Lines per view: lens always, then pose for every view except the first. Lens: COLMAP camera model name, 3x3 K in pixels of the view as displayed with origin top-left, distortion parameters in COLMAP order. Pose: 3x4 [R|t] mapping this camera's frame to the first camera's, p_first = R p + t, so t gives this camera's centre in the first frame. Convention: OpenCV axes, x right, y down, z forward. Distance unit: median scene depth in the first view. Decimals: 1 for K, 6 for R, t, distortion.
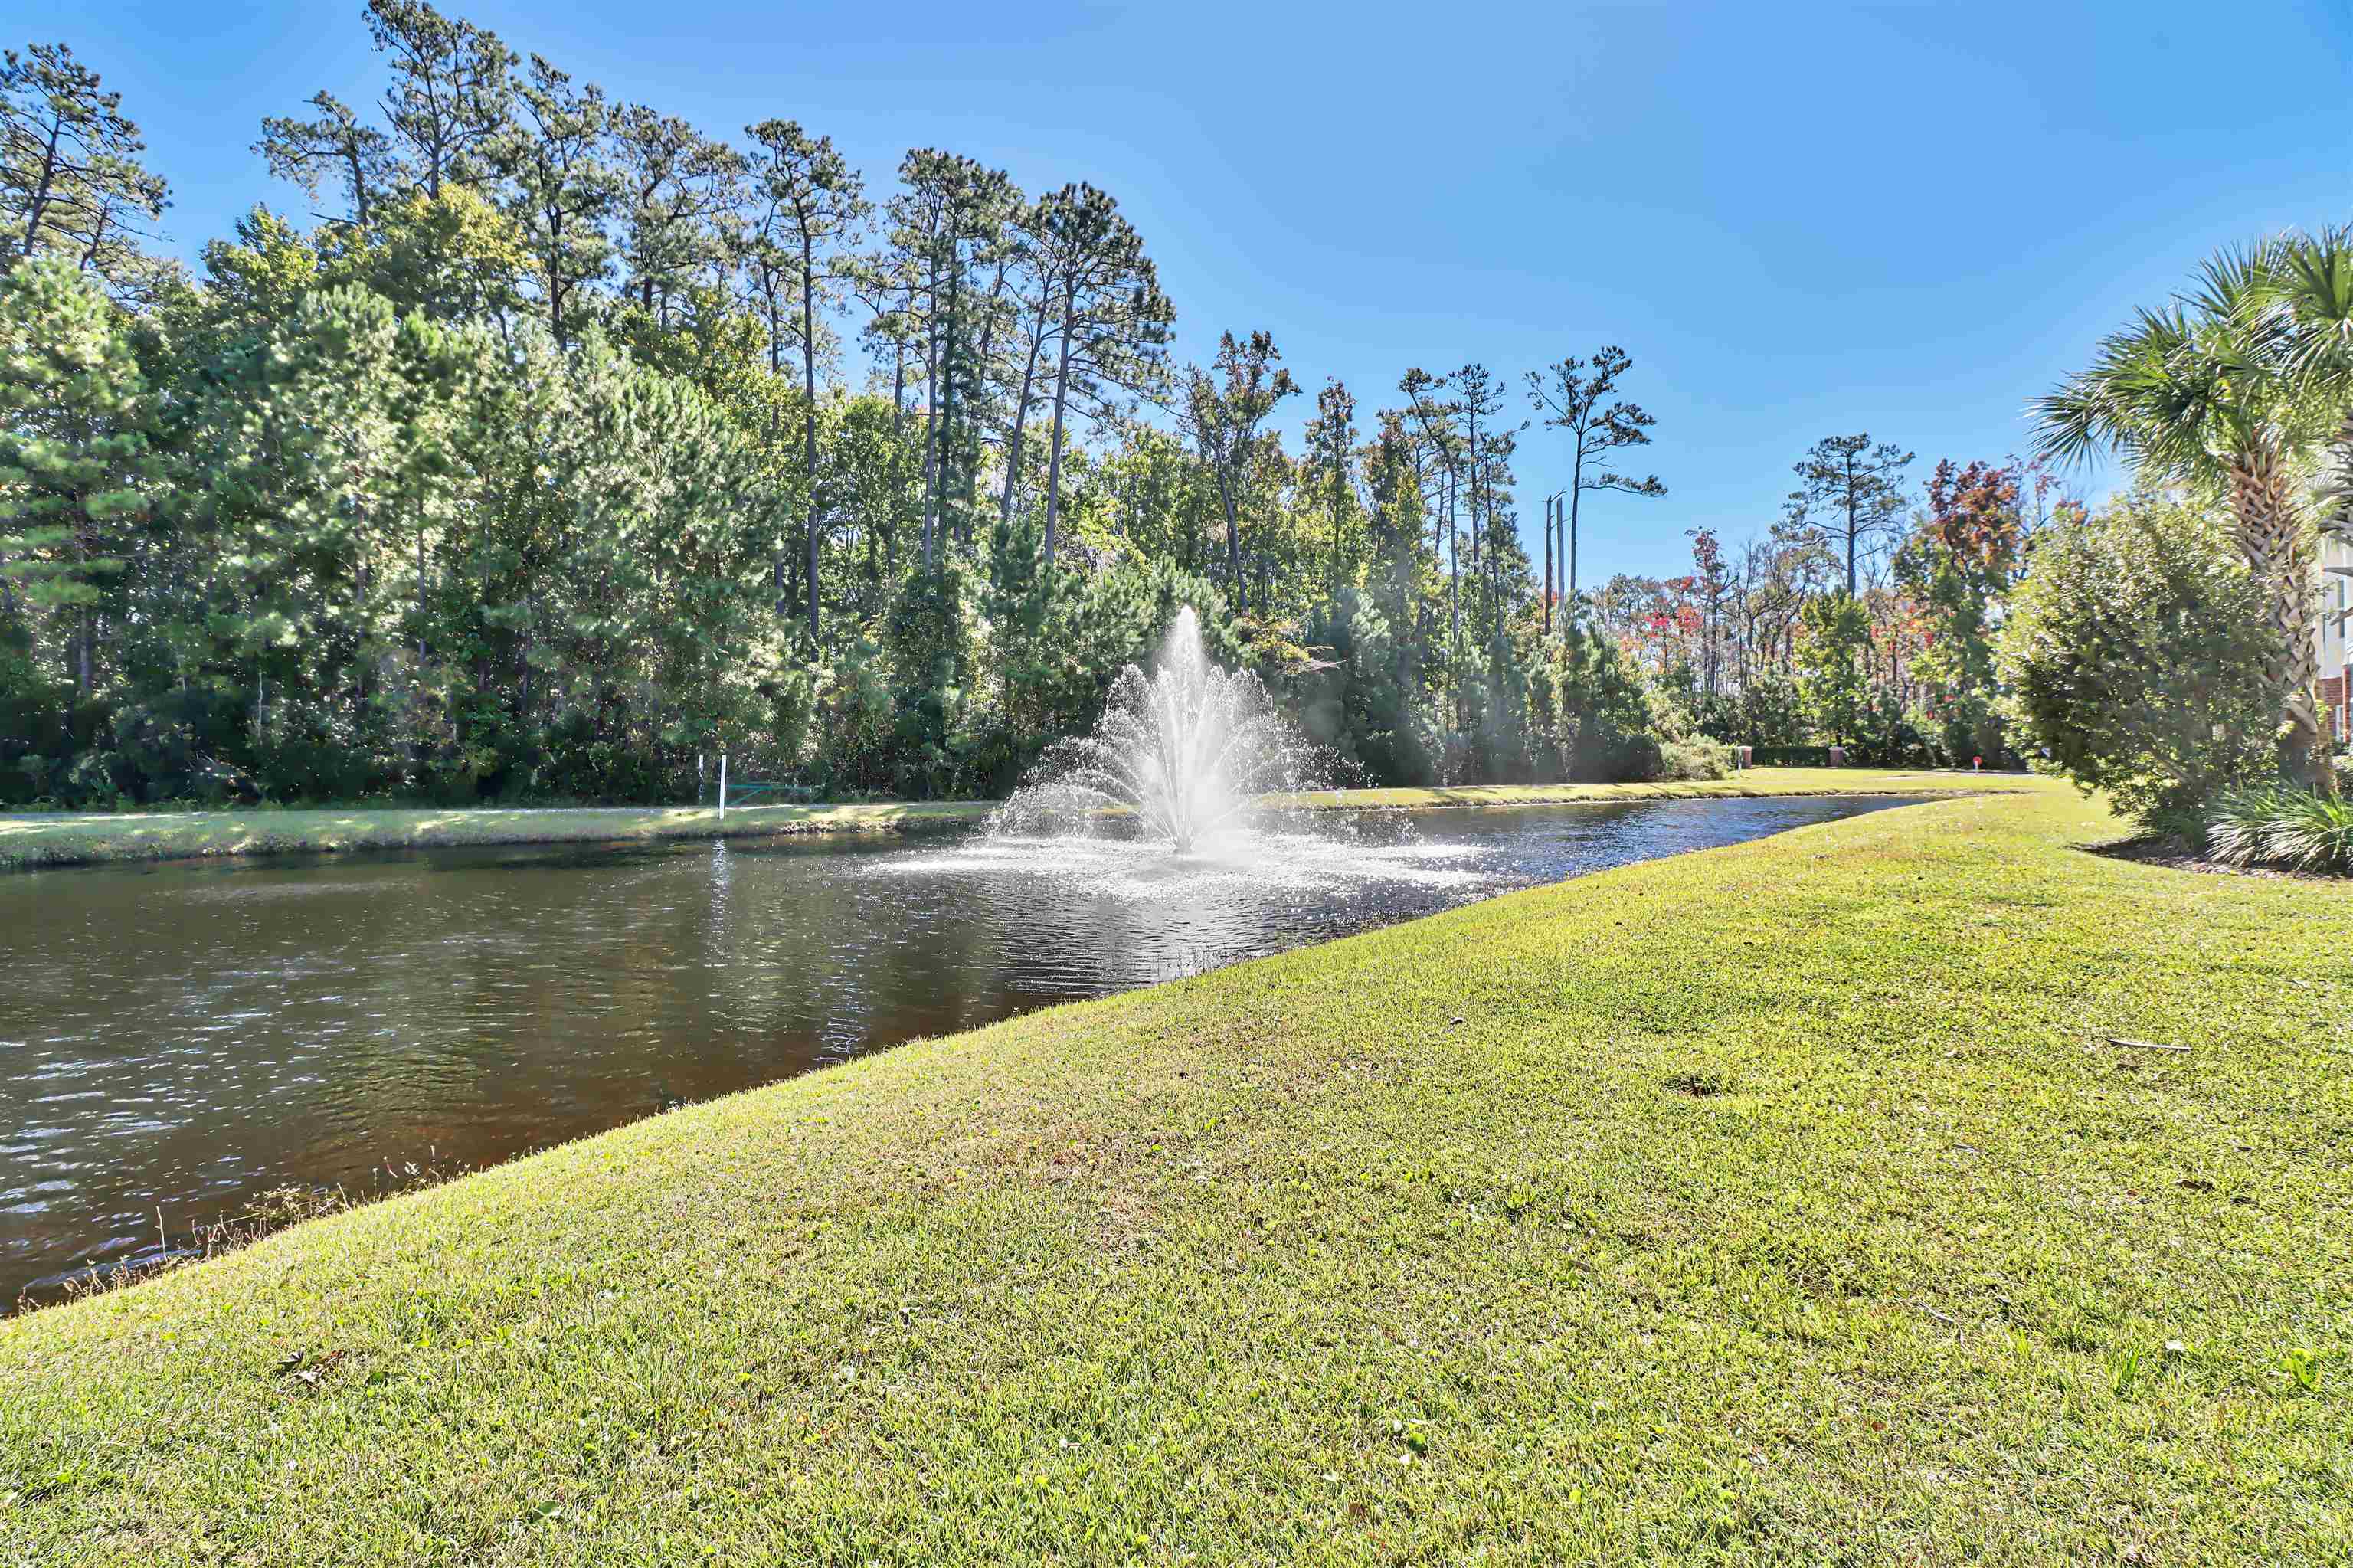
lens RADIAL K [[1081.0, 0, 1160.8], [0, 1081.0, 746.4], [0, 0, 1]] dist [0.000194, -0.014800]
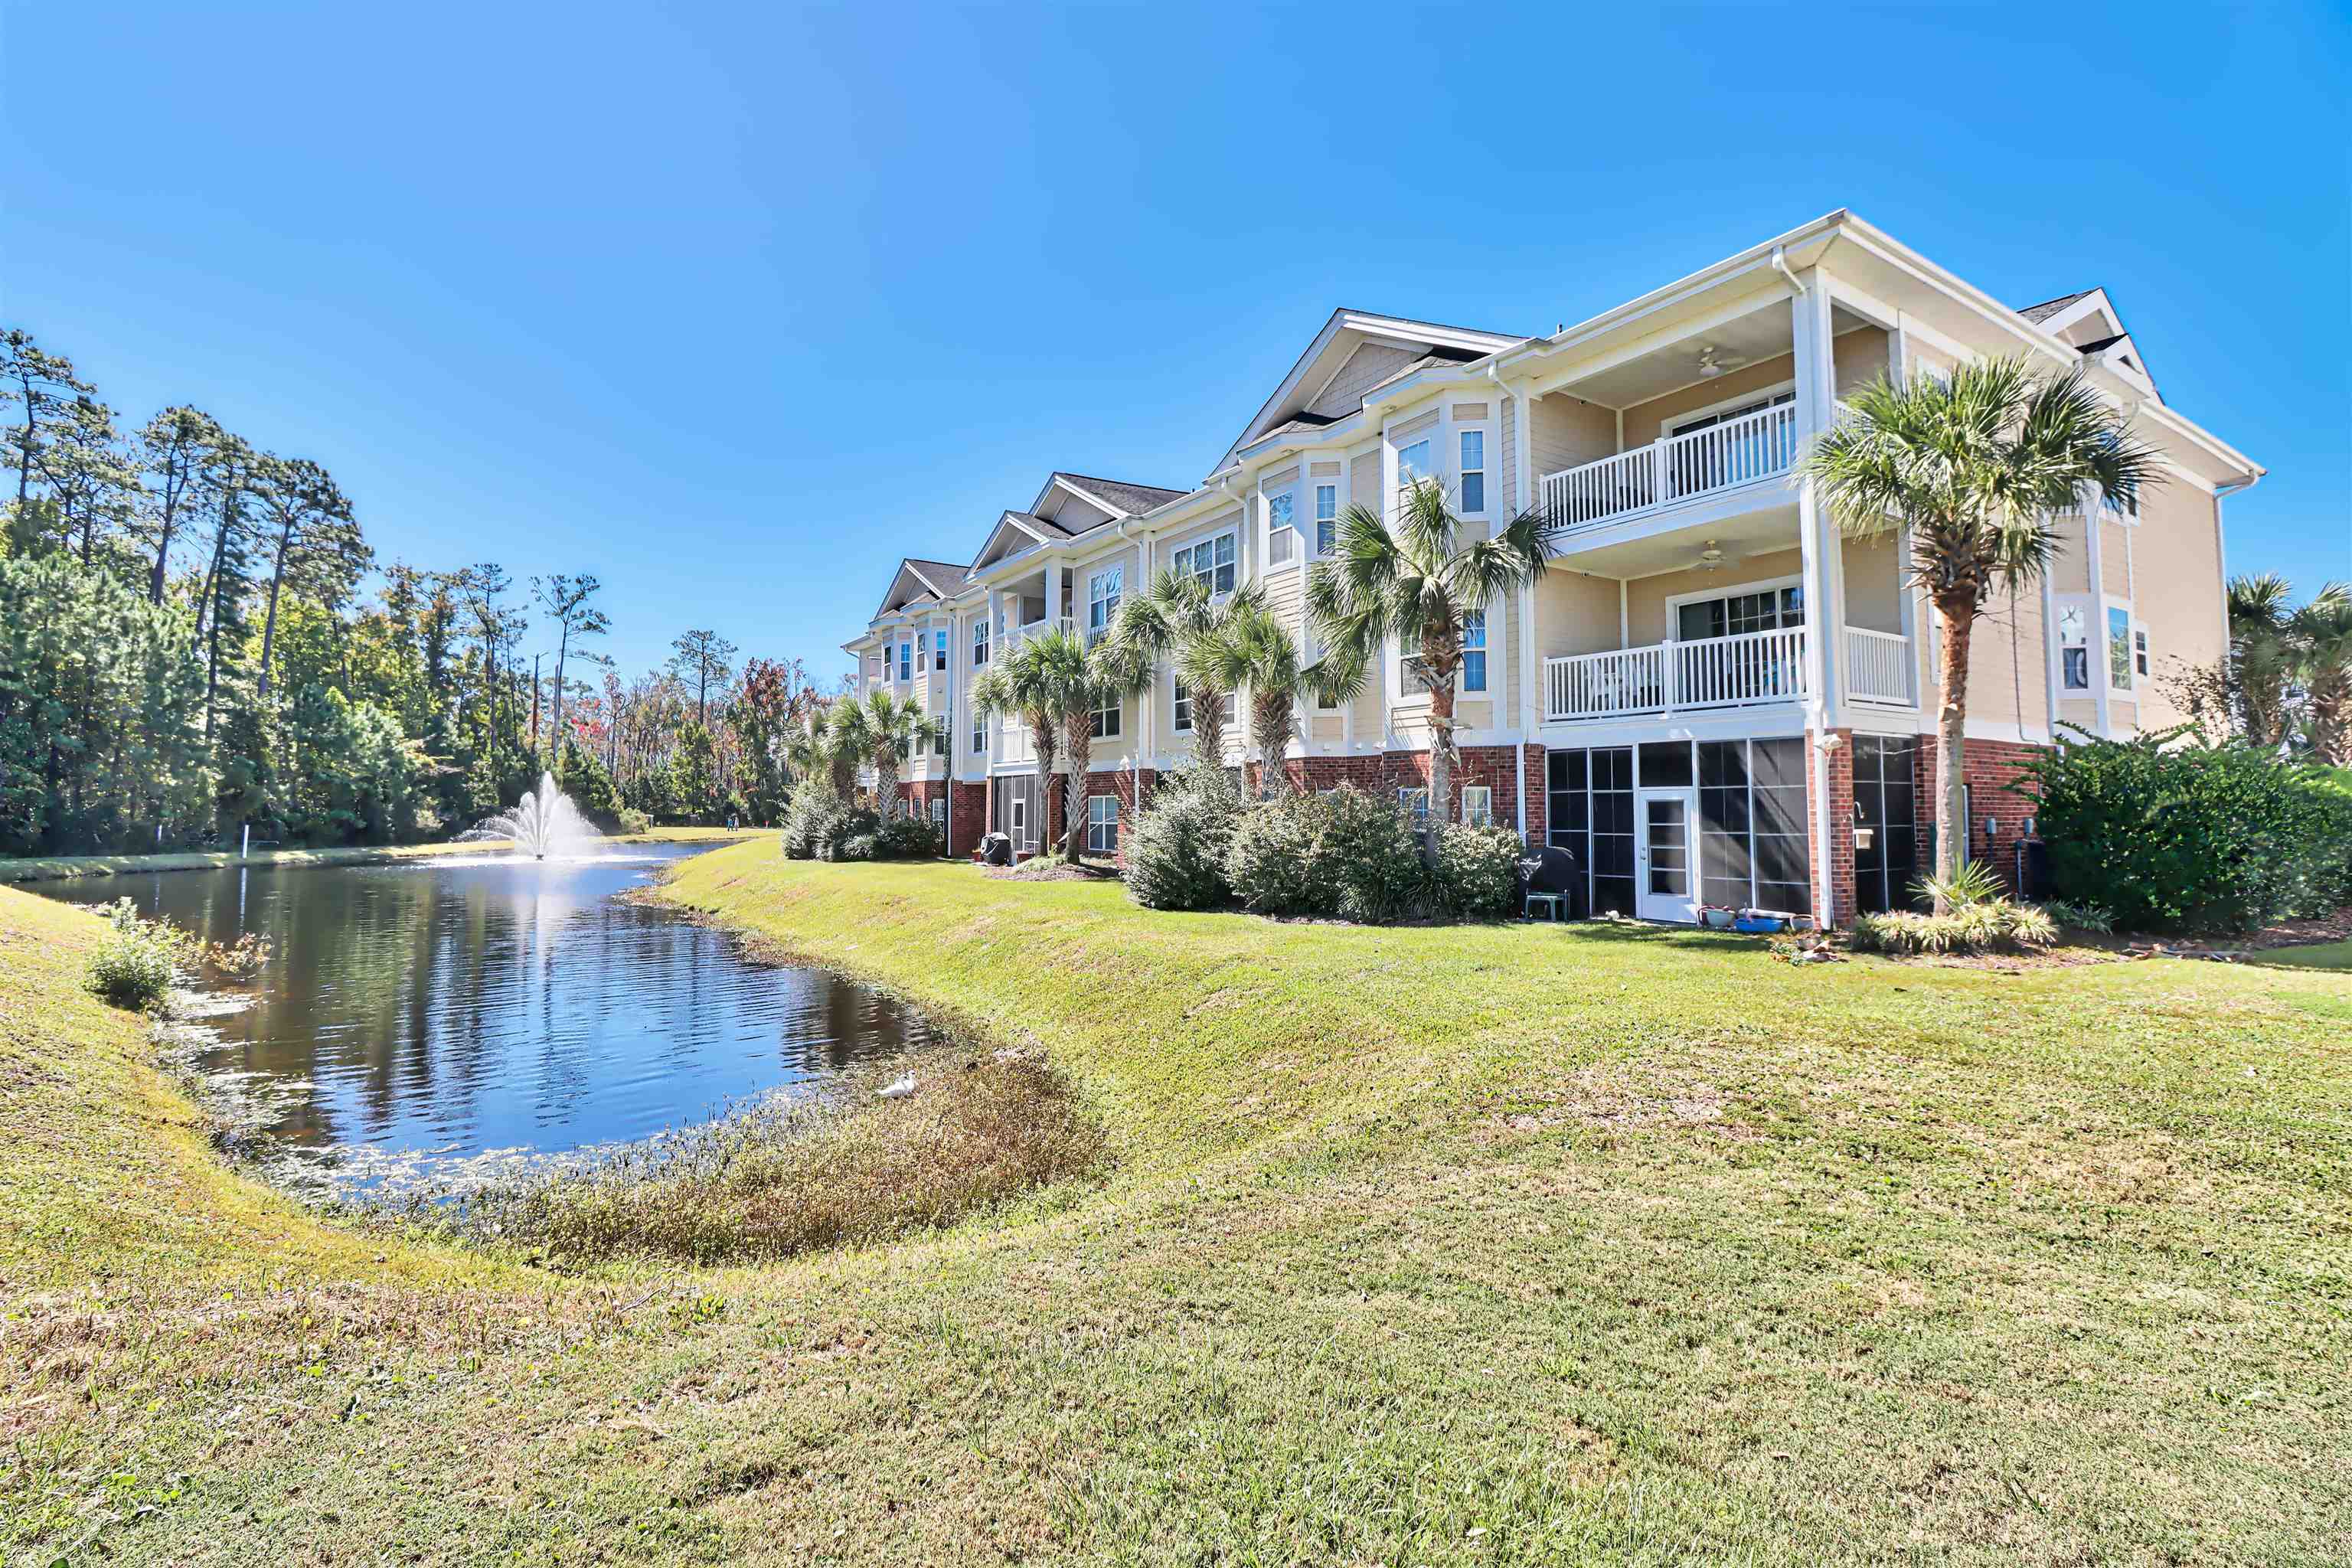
lens RADIAL K [[1080.5, 0, 1160.3], [0, 1080.5, 746.4], [0, 0, 1]] dist [0.000194, -0.014800]
pose [[0.524746, 0.054242, 0.849529, -0.511965], [-0.009999, 0.998292, -0.057564, -0.017707], [-0.851200, 0.021712, 0.524391, -0.612489]]
